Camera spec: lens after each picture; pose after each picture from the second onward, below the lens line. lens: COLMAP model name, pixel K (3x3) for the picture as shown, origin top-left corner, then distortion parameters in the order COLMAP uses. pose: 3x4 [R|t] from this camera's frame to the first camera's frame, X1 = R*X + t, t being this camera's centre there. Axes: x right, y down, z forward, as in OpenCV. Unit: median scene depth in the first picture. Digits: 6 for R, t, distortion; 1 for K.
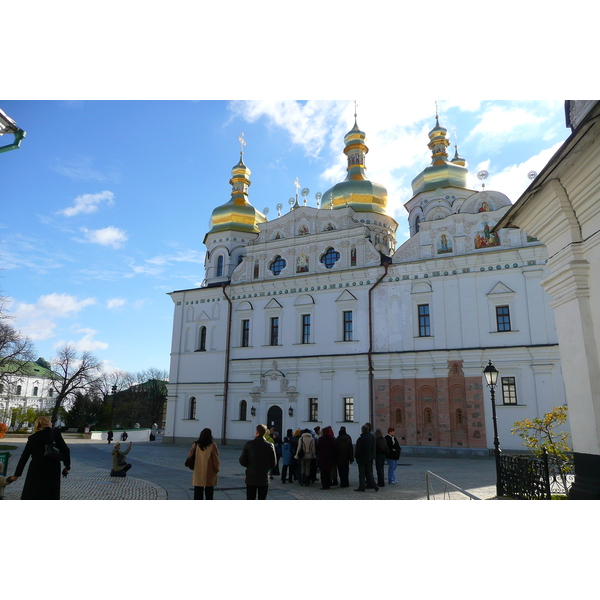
lens RADIAL K [[494.5, 0, 300.0], [0, 494.5, 300.0], [0, 0, 1]] dist [-0.005329, 0.000385]
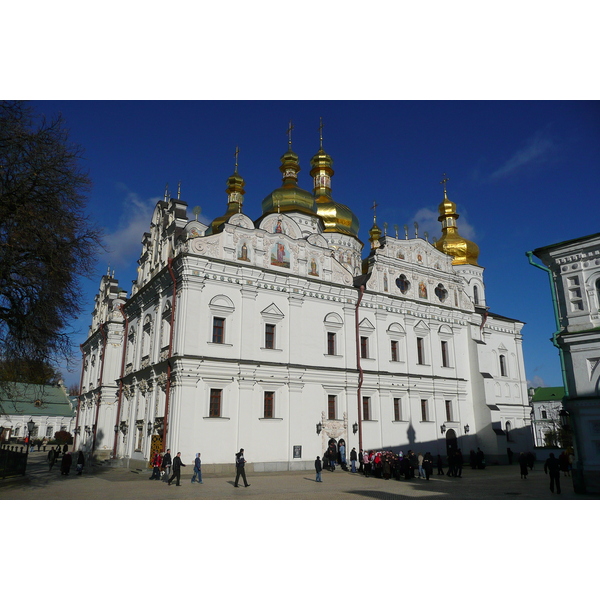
lens RADIAL K [[592.4, 0, 300.0], [0, 592.4, 300.0], [0, 0, 1]] dist [0.003305, 0.001590]
pose [[0.436273, 0.188343, 0.879882, -1.182777], [-0.217258, 0.970966, -0.100117, 0.125771], [-0.873193, -0.147483, 0.464525, 0.608045]]
